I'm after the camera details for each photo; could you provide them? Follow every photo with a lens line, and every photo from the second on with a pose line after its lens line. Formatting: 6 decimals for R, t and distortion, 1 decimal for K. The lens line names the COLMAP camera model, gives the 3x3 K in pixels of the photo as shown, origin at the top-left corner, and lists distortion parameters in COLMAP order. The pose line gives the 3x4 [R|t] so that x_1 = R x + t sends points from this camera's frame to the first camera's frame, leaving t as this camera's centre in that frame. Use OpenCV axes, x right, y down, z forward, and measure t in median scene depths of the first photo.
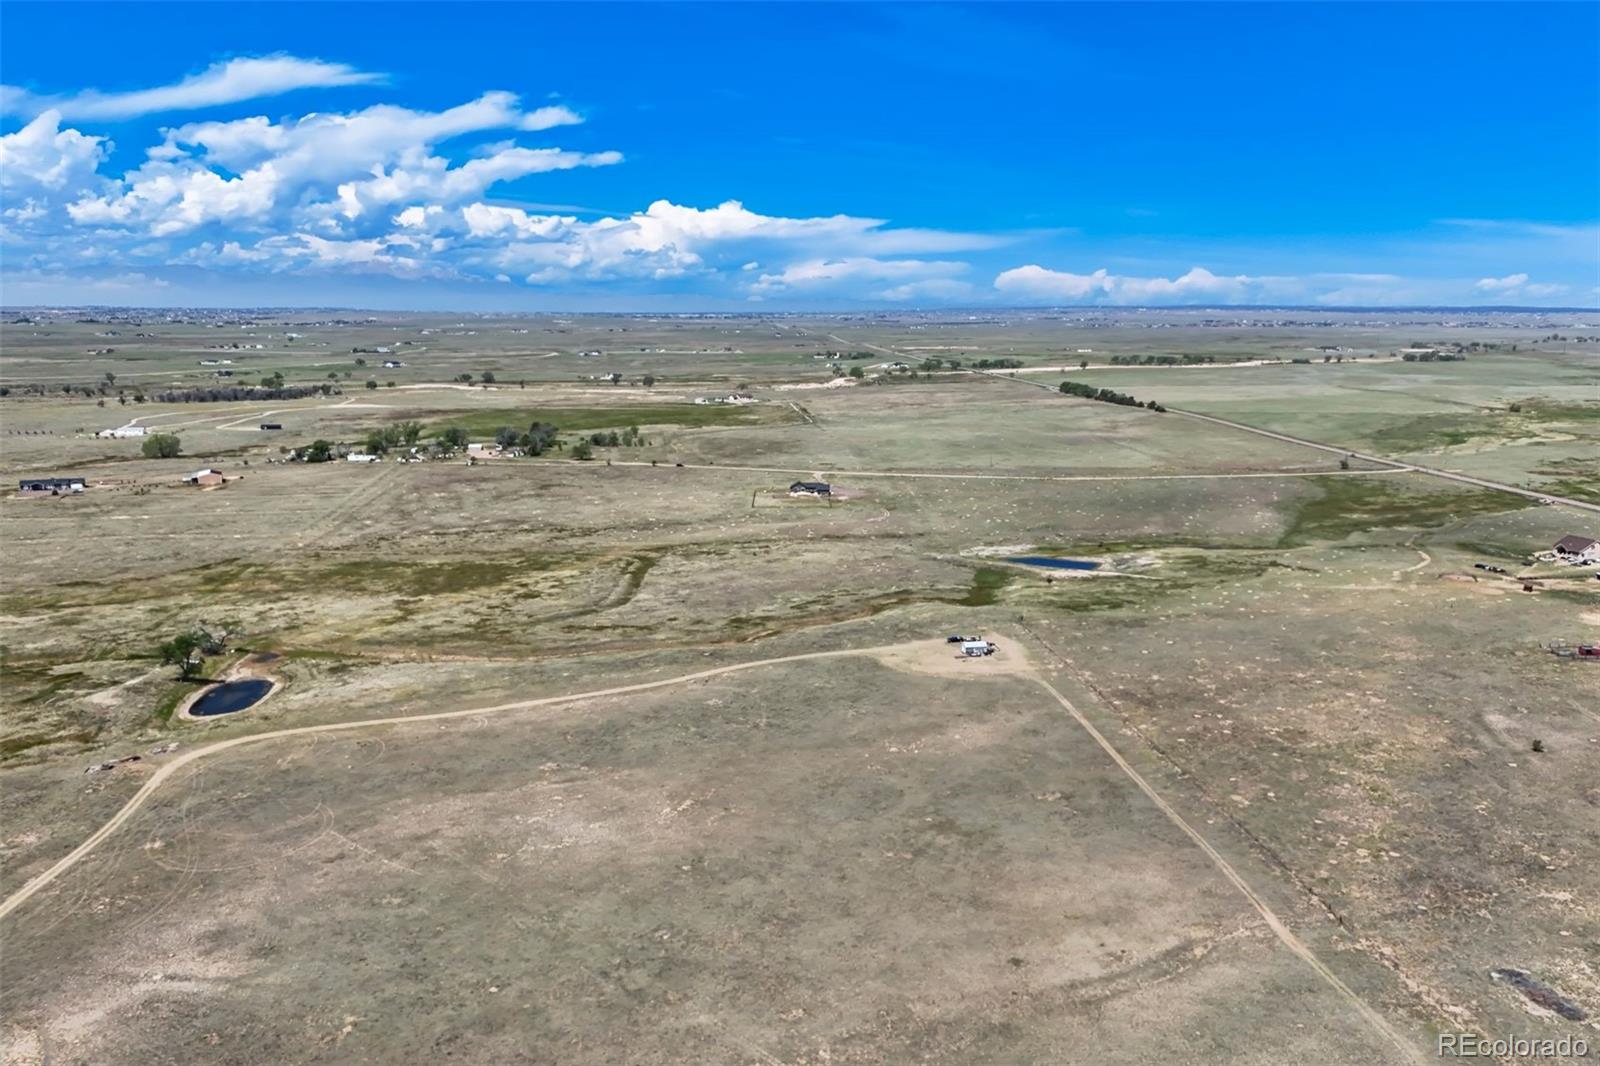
lens RADIAL K [[1215.7, 0, 798.8], [0, 1215.7, 532.0], [0, 0, 1]] dist [0.075894, -0.054772]
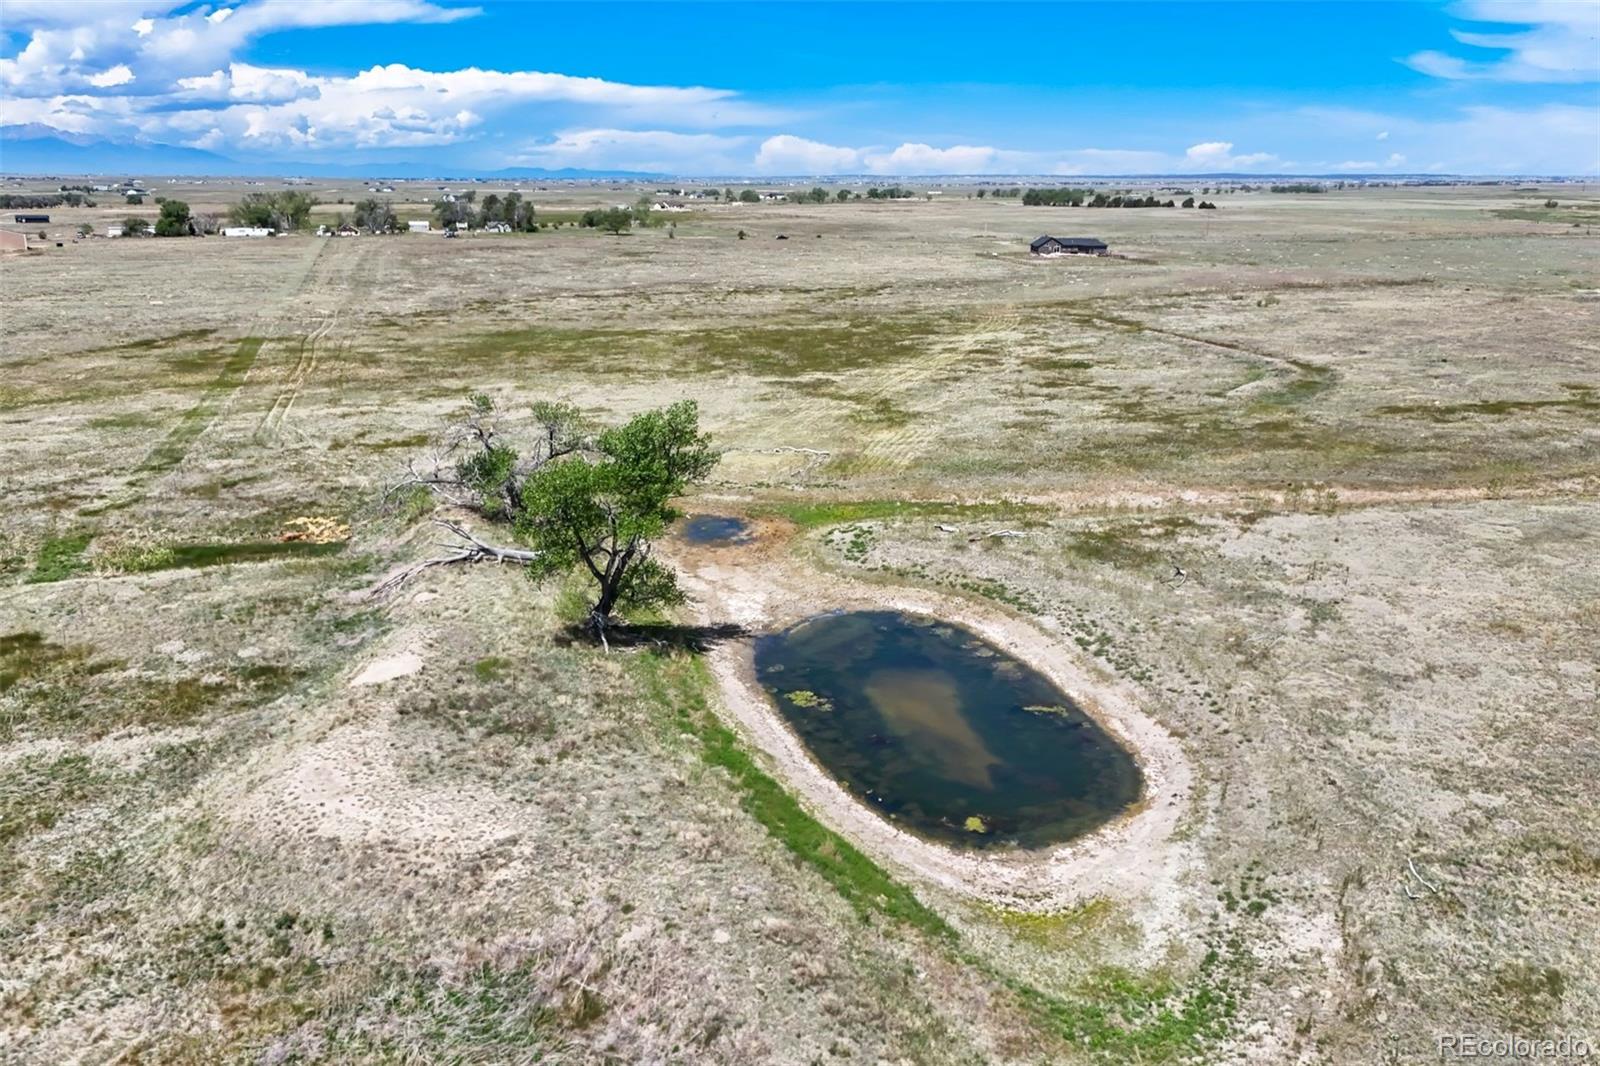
lens RADIAL K [[1215.7, 0, 804.1], [0, 1215.7, 534.8], [0, 0, 1]] dist [0.075894, -0.054772]
pose [[0.982684, -0.059832, 0.175365, -0.477515], [0.041576, 0.993498, 0.105991, 0.077639], [-0.180566, -0.096865, 0.978781, 0.751314]]
